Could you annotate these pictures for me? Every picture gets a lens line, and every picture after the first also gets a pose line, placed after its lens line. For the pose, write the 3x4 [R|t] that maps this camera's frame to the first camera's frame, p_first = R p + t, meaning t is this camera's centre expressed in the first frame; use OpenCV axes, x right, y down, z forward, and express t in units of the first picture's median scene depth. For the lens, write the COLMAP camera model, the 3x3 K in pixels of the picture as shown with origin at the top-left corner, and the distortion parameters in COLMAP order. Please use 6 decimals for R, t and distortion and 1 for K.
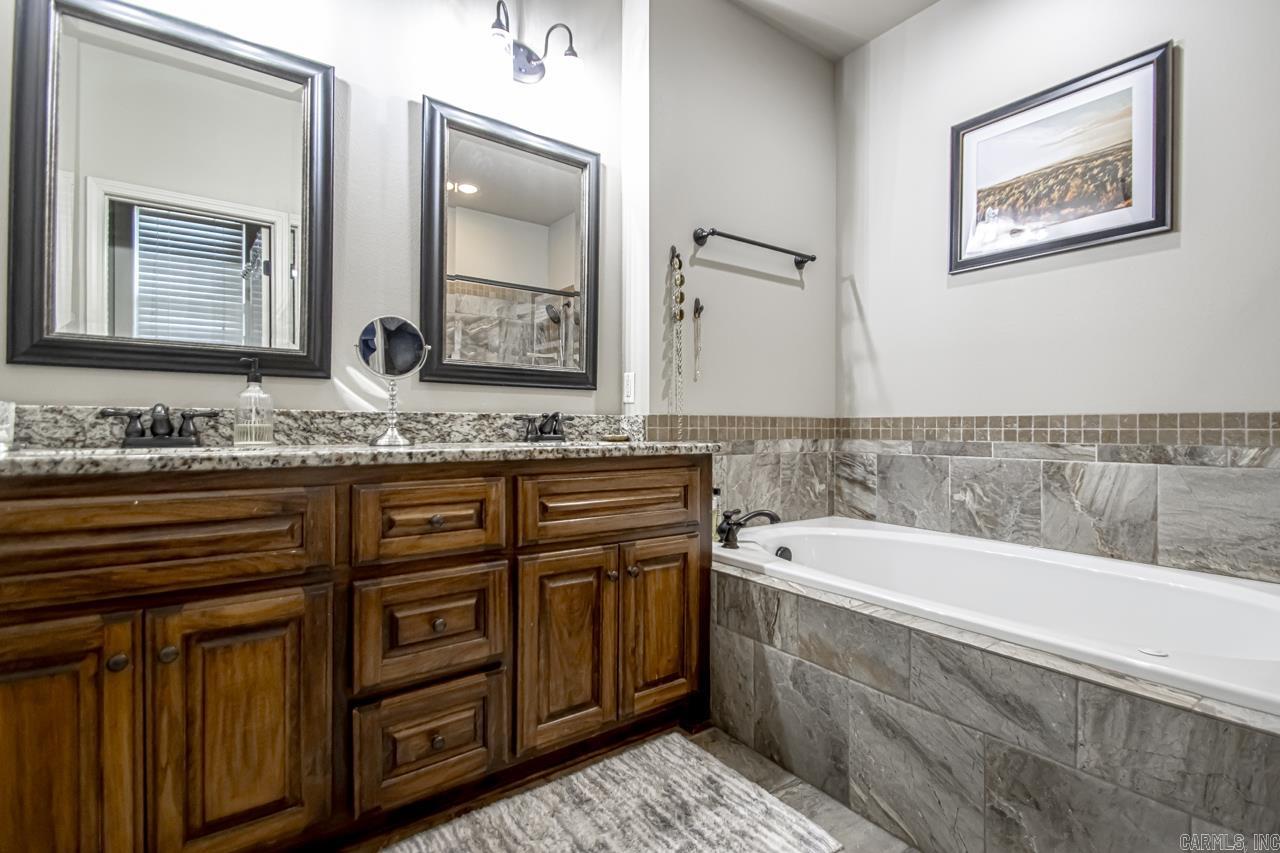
lens RADIAL K [[580.7, 0, 661.1], [0, 580.7, 423.4], [0, 0, 1]] dist [0.032075, -0.023442]
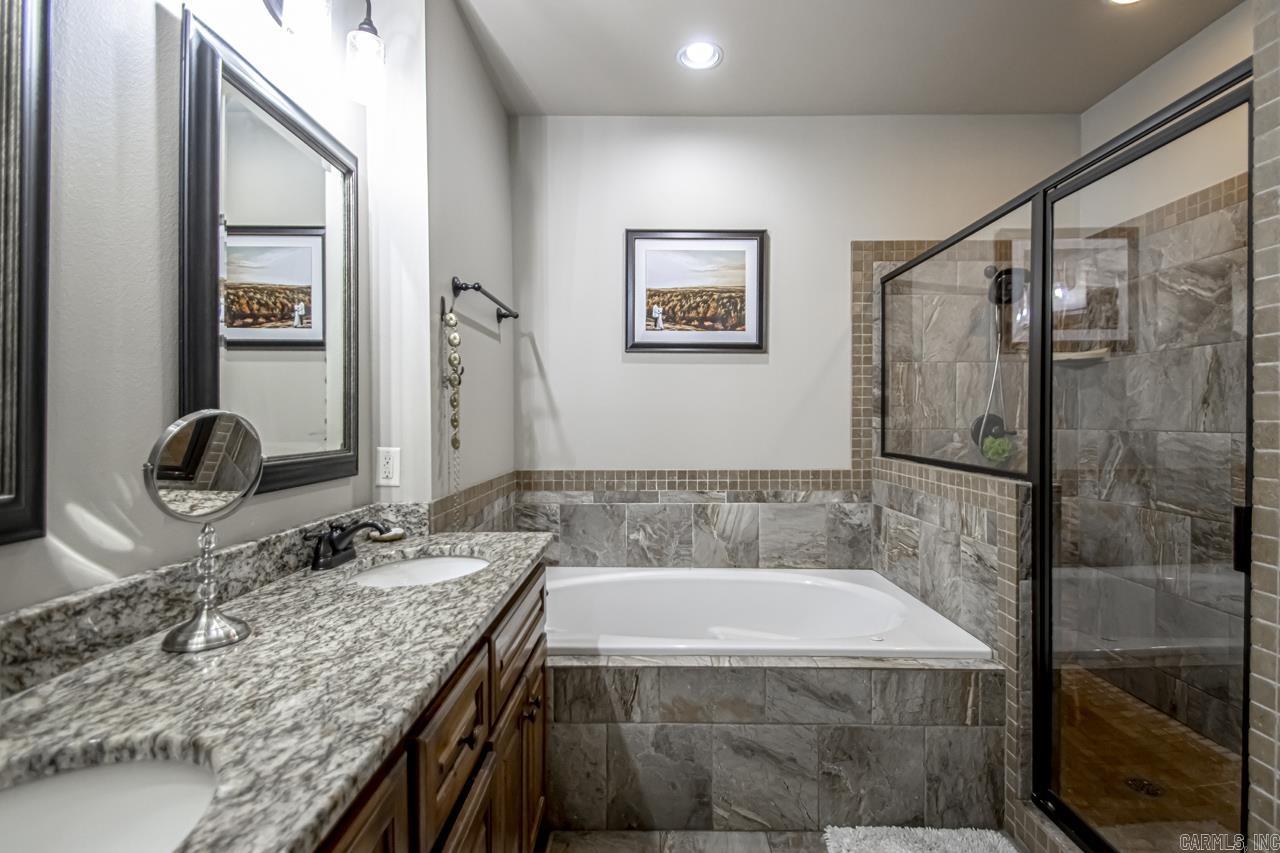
lens RADIAL K [[603.1, 0, 642.6], [0, 603.1, 420.6], [0, 0, 1]] dist [0.033459, -0.019809]
pose [[0.607560, -0.005307, 0.794256, -0.599844], [-0.004098, 0.999943, 0.009816, -0.160736], [-0.794263, -0.009219, 0.607504, 0.278350]]
